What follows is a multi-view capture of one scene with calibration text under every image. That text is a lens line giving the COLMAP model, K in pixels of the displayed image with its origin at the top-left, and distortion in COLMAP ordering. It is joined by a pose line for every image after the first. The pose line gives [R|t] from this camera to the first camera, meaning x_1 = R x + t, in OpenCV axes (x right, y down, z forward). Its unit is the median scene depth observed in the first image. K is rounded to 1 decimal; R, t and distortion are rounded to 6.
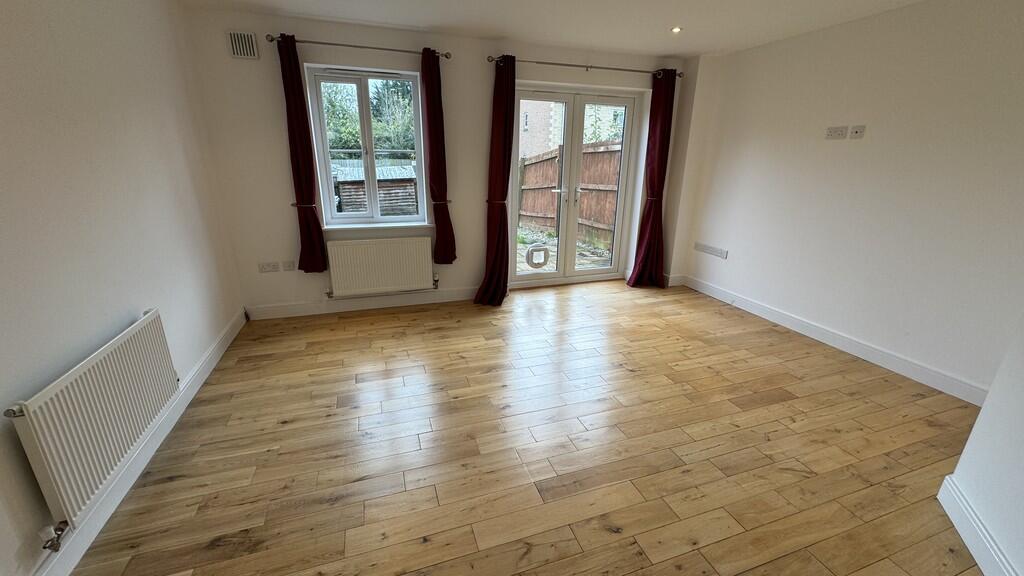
lens RADIAL K [[406.1, 0, 510.9], [0, 406.1, 285.9], [0, 0, 1]] dist [0.013792, -0.000246]
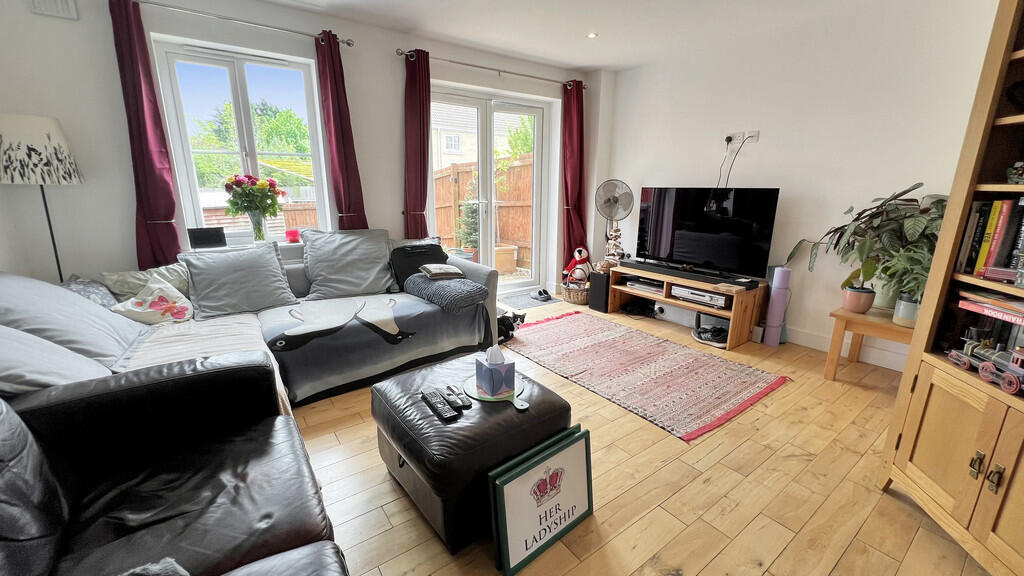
lens RADIAL K [[413.2, 0, 513.2], [0, 413.2, 281.2], [0, 0, 1]] dist [0.008911, 0.000034]
pose [[0.955524, -0.076652, 0.284777, -0.106579], [0.097306, 0.993499, -0.059080, 0.015150], [-0.278398, 0.084163, 0.956771, 0.106677]]
